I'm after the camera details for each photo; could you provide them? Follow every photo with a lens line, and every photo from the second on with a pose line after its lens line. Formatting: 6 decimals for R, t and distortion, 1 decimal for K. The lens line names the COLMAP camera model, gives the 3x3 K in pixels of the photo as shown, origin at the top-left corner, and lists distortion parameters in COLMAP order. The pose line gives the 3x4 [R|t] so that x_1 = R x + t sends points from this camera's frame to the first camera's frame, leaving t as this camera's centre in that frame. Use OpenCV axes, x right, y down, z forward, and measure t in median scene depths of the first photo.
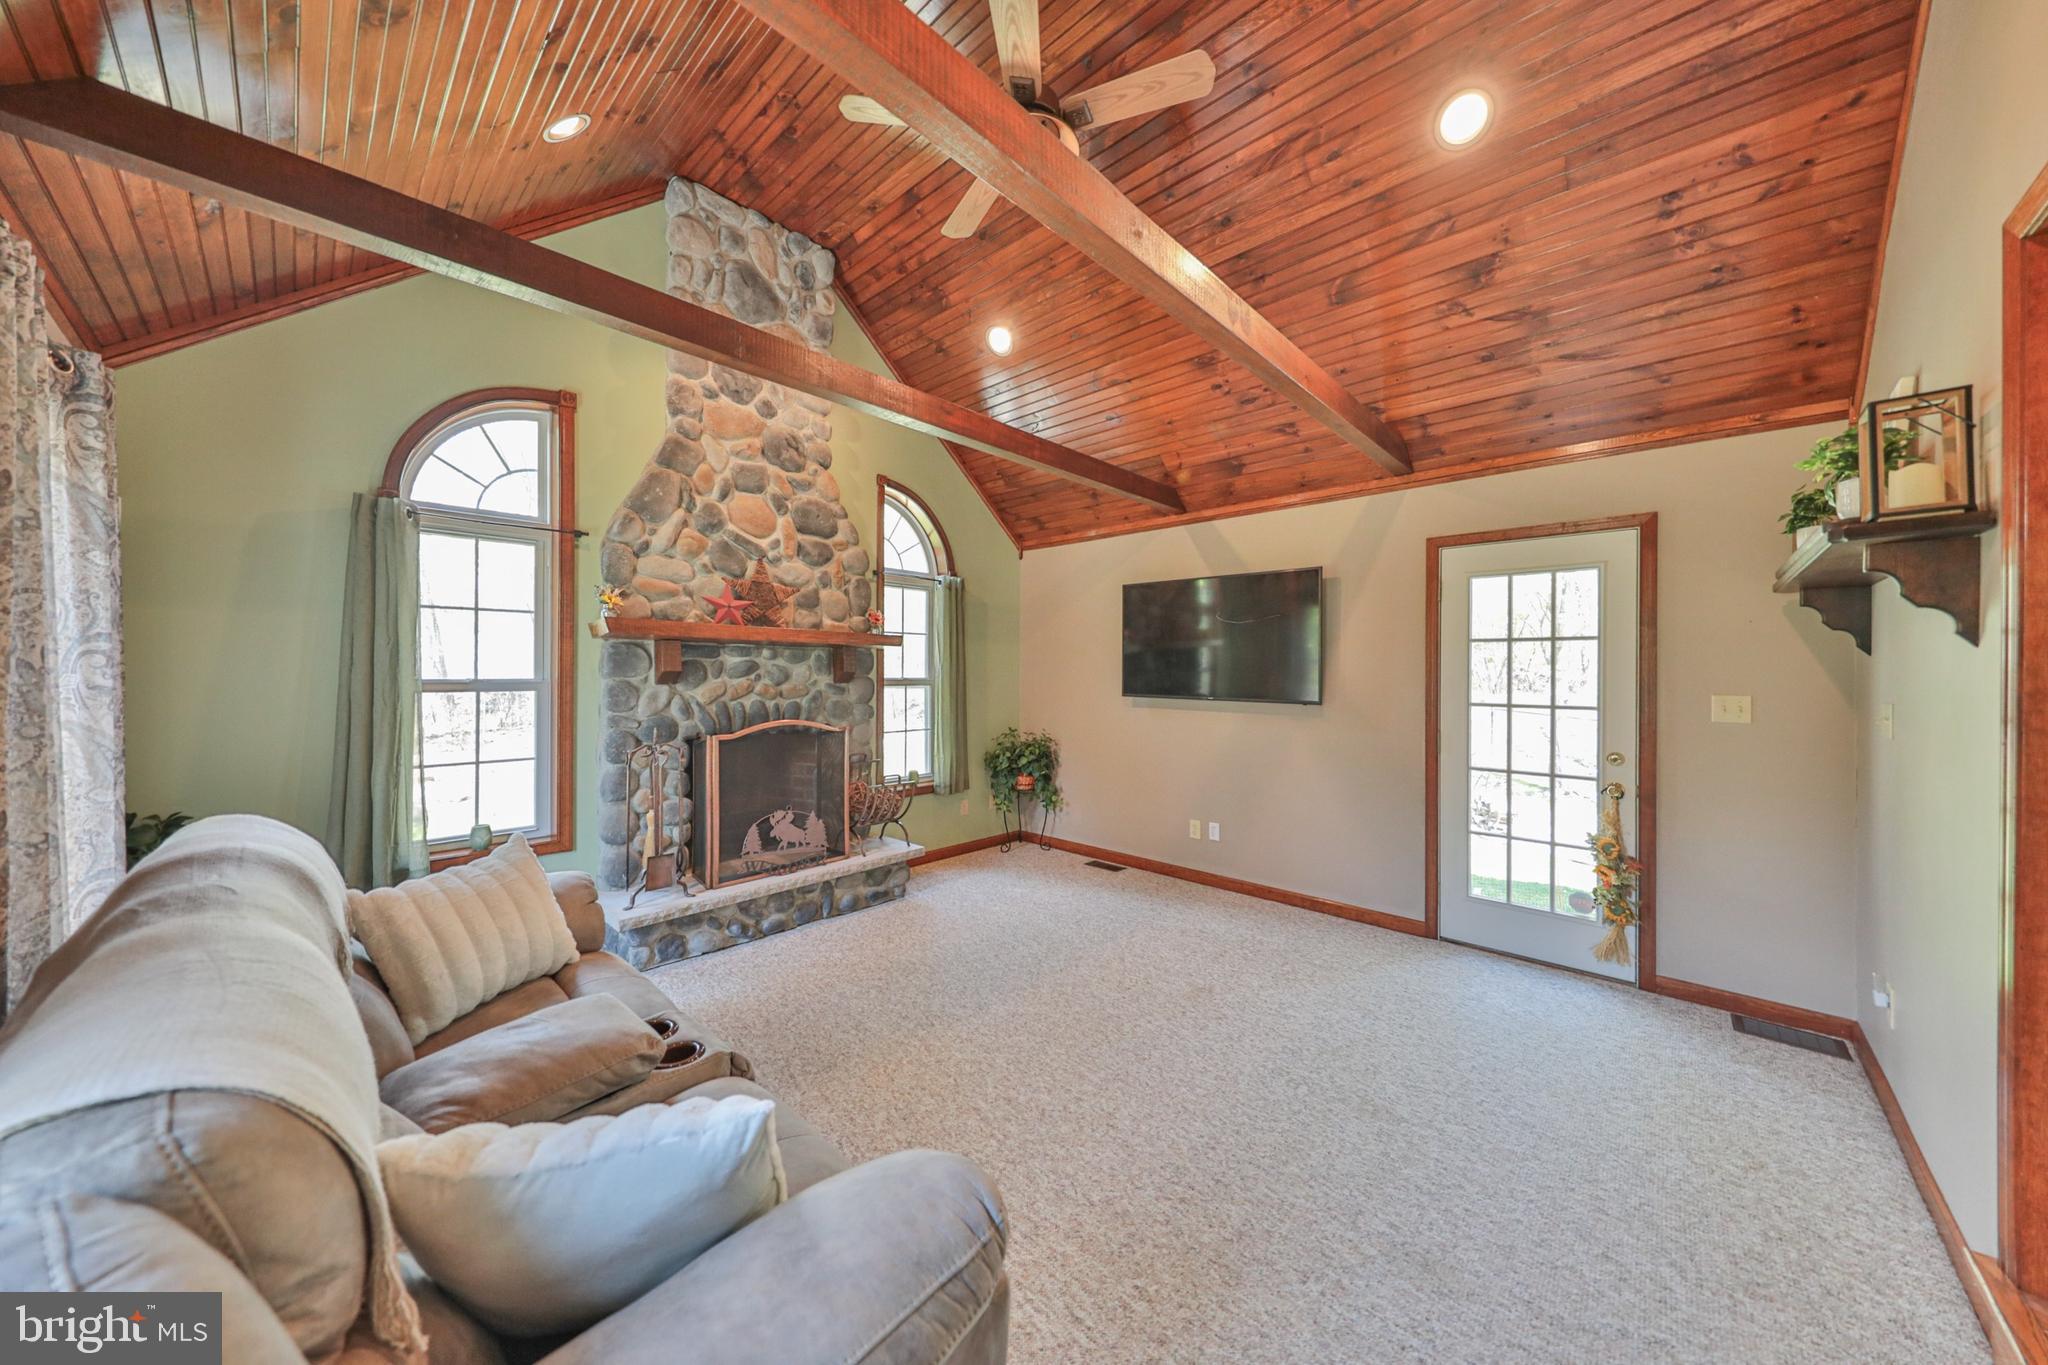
lens RADIAL K [[694.8, 0, 1008.1], [0, 694.8, 669.3], [0, 0, 1]] dist [0.009791, -0.003978]
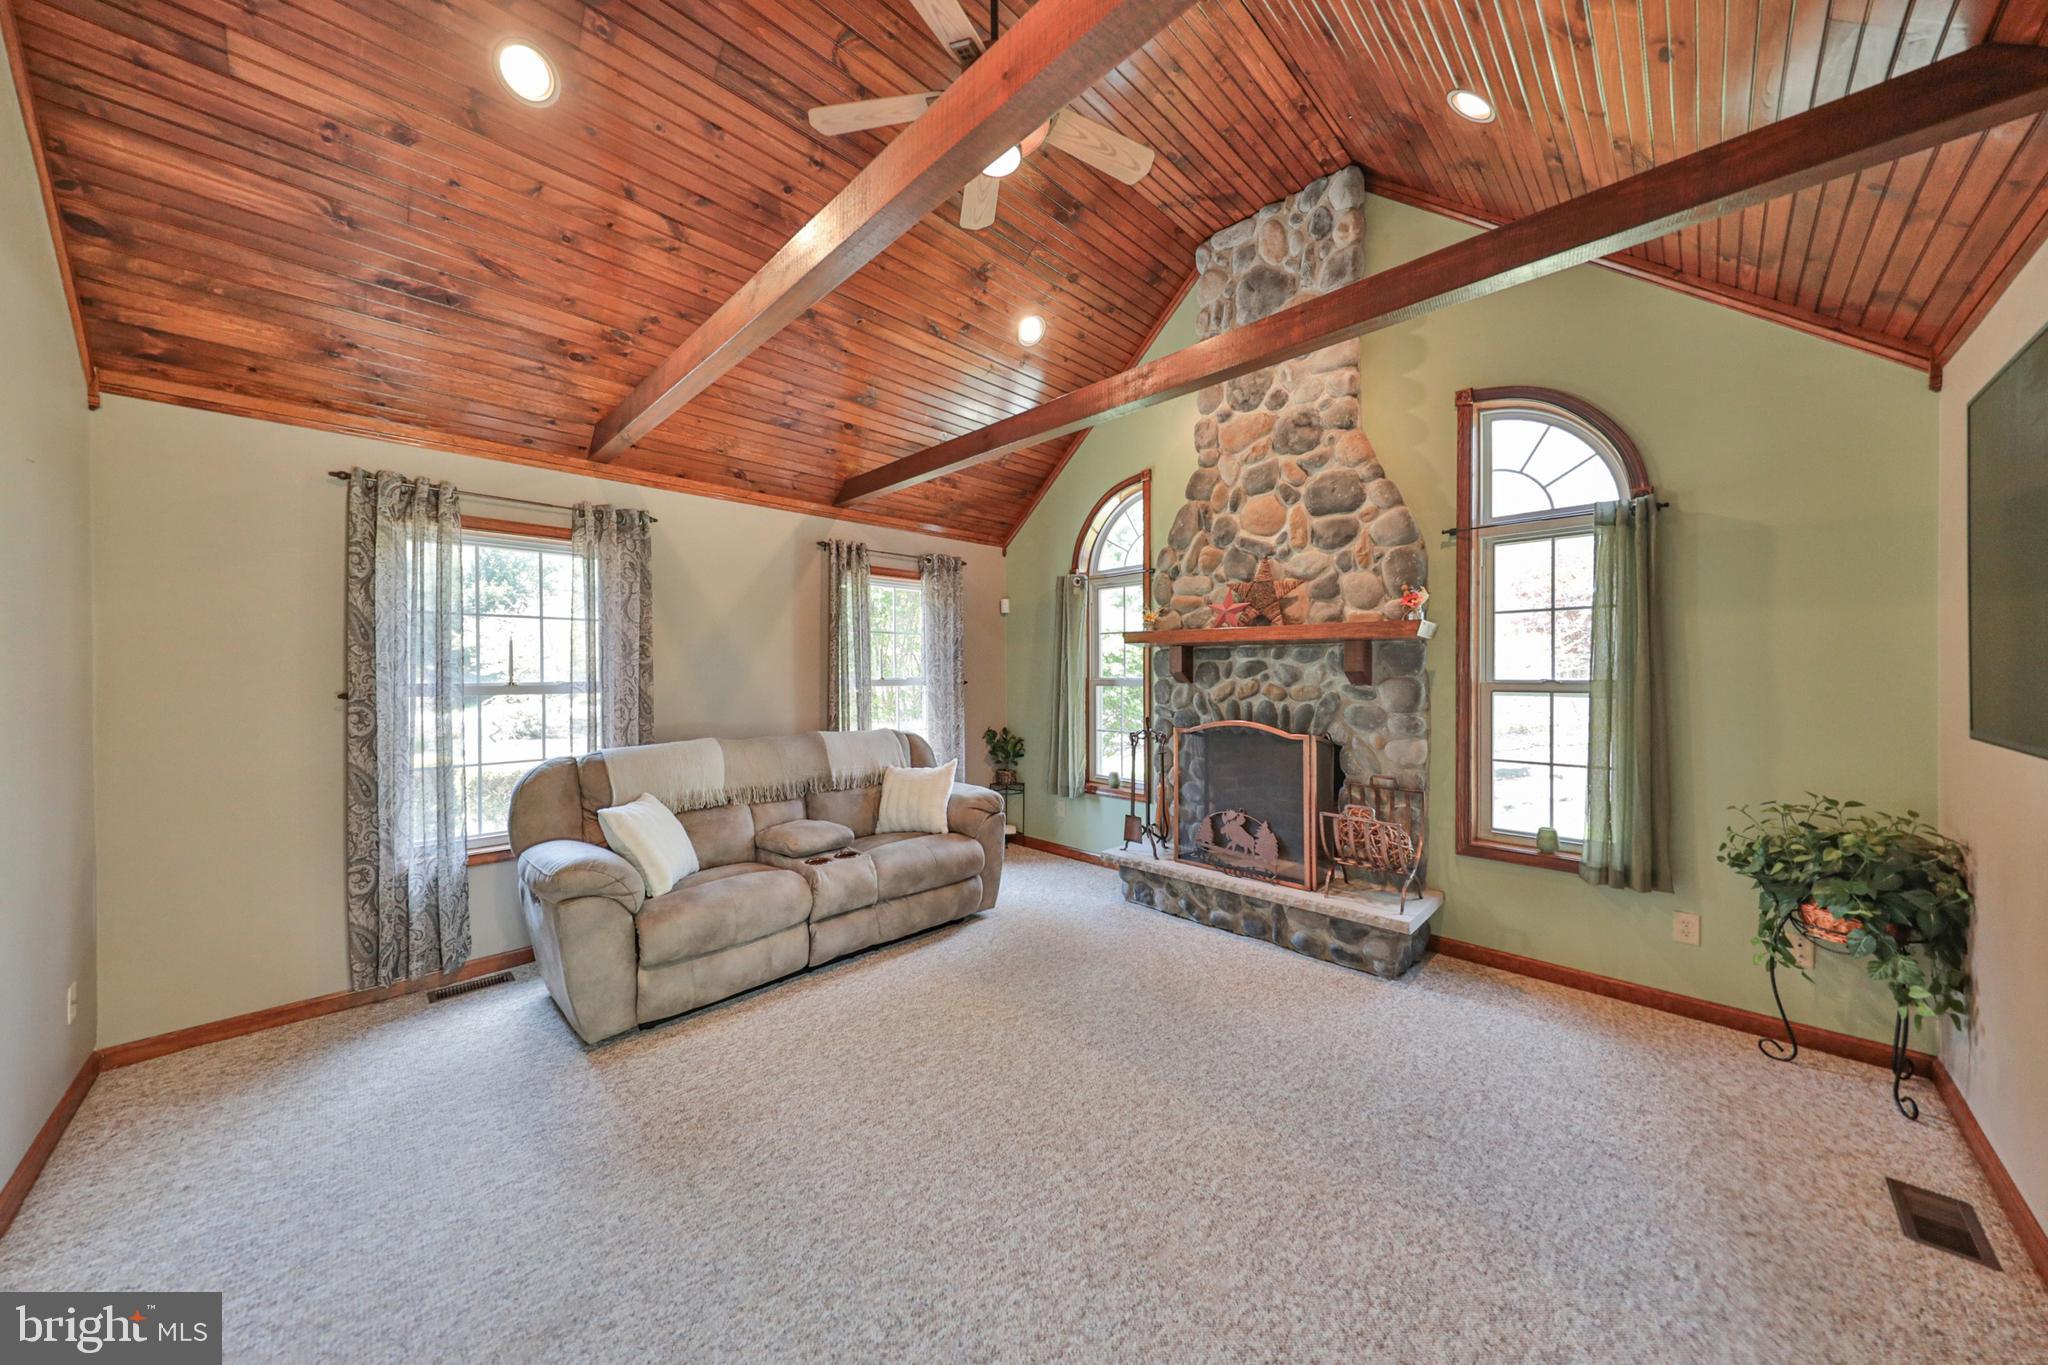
lens RADIAL K [[694.8, 0, 1049.7], [0, 694.8, 674.2], [0, 0, 1]] dist [0.009791, -0.003978]
pose [[-0.019070, -0.002243, -0.999816, 0.628931], [0.005804, 0.999980, -0.002354, 0.007275], [0.999801, -0.005848, -0.019057, 0.704425]]
